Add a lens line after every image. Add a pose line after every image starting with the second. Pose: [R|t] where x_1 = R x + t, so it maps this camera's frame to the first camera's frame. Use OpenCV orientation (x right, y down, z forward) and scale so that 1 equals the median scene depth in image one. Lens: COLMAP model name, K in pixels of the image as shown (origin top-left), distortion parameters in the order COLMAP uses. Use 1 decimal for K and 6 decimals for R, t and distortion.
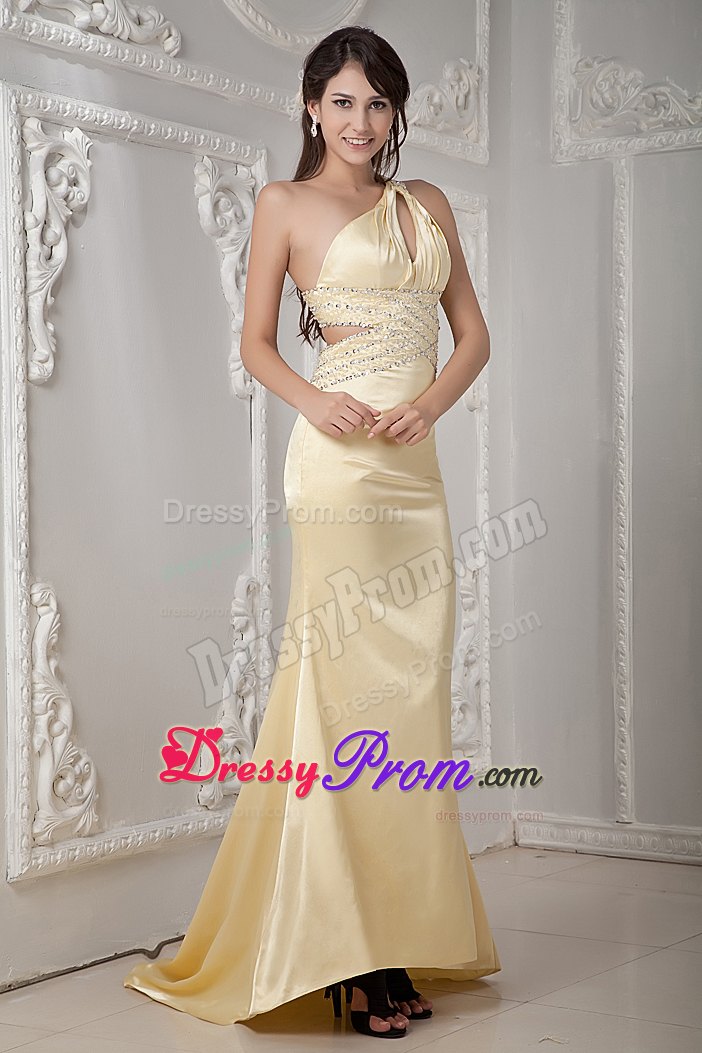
lens RADIAL K [[2289.2, 0, 347.8], [0, 2289.2, 526.6], [0, 0, 1]] dist [0.447958, 0.000000]
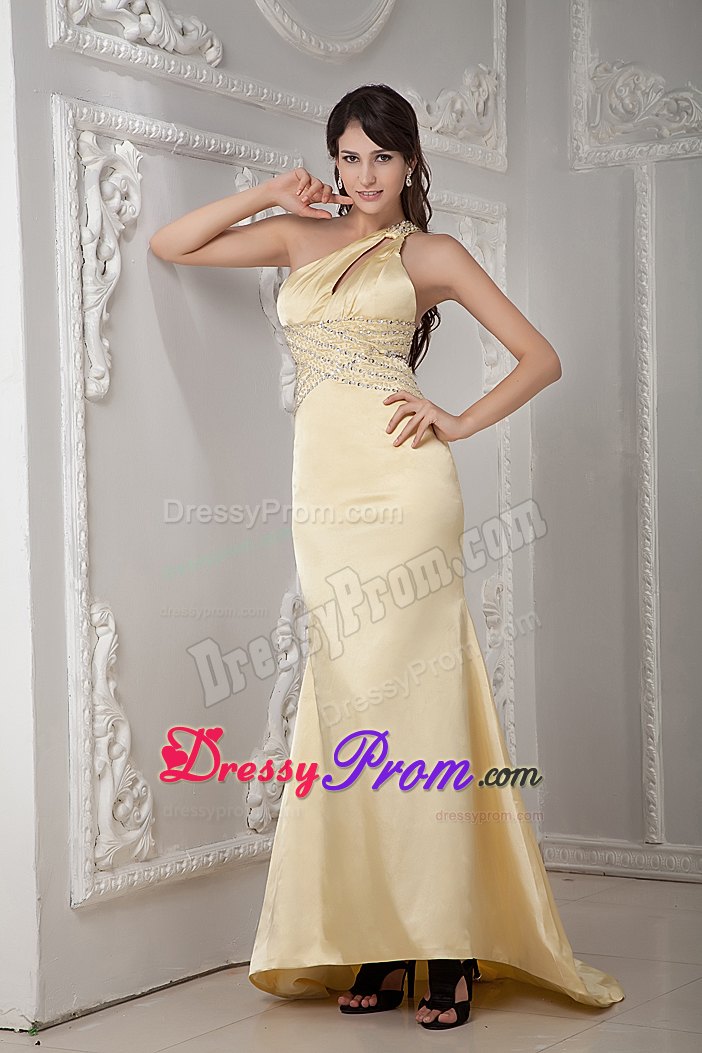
lens RADIAL K [[2442.4, 0, 357.6], [0, 2442.4, 527.7], [0, 0, 1]] dist [0.498346, 0.000000]
pose [[0.998871, -0.011648, 0.046055, -0.063154], [0.012030, 0.999895, -0.008019, 0.001850], [-0.045957, 0.008564, 0.998907, -0.045972]]
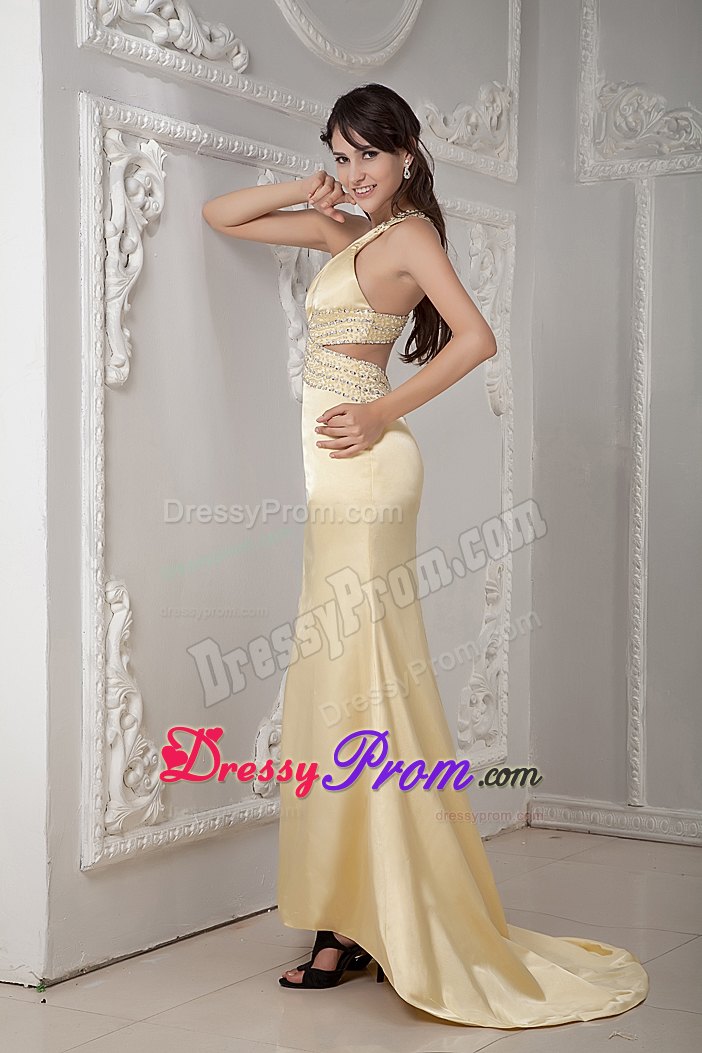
lens RADIAL K [[2045.3, 0, 353.8], [0, 2045.3, 530.1], [0, 0, 1]] dist [0.356924, 0.000000]
pose [[0.999491, 0.013018, 0.029128, -0.047409], [-0.013331, 0.999855, 0.010572, -0.008420], [-0.028986, -0.010955, 0.999520, 0.070085]]
